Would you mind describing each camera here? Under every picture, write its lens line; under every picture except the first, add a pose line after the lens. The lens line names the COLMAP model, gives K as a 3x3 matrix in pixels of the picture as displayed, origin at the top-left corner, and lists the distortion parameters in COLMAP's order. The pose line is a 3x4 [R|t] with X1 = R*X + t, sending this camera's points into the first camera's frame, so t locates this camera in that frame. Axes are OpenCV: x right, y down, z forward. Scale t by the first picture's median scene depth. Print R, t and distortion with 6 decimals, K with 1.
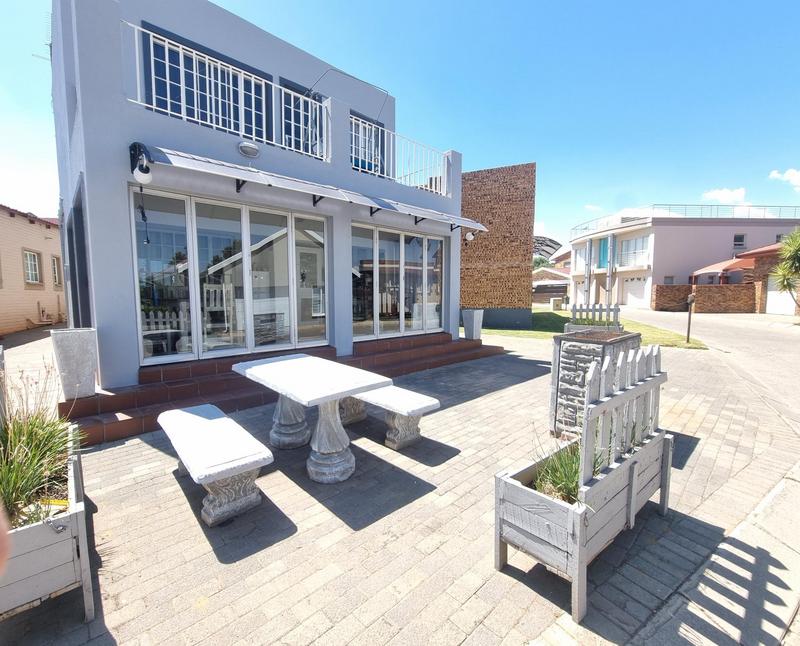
lens RADIAL K [[345.5, 0, 370.0], [0, 345.5, 323.3], [0, 0, 1]] dist [-0.000134, 0.000001]
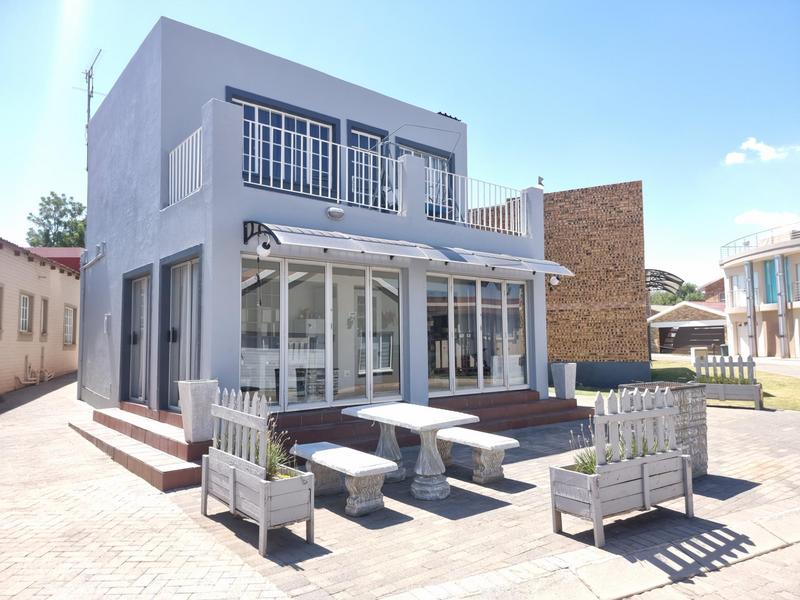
lens RADIAL K [[548.4, 0, 400.0], [0, 548.4, 300.0], [0, 0, 1]] dist [0.090792, -0.071123]
pose [[0.999206, -0.006618, -0.039295, -0.049979], [0.000443, 0.987893, -0.155137, 0.017757], [0.039846, 0.154997, 0.987111, -0.380498]]
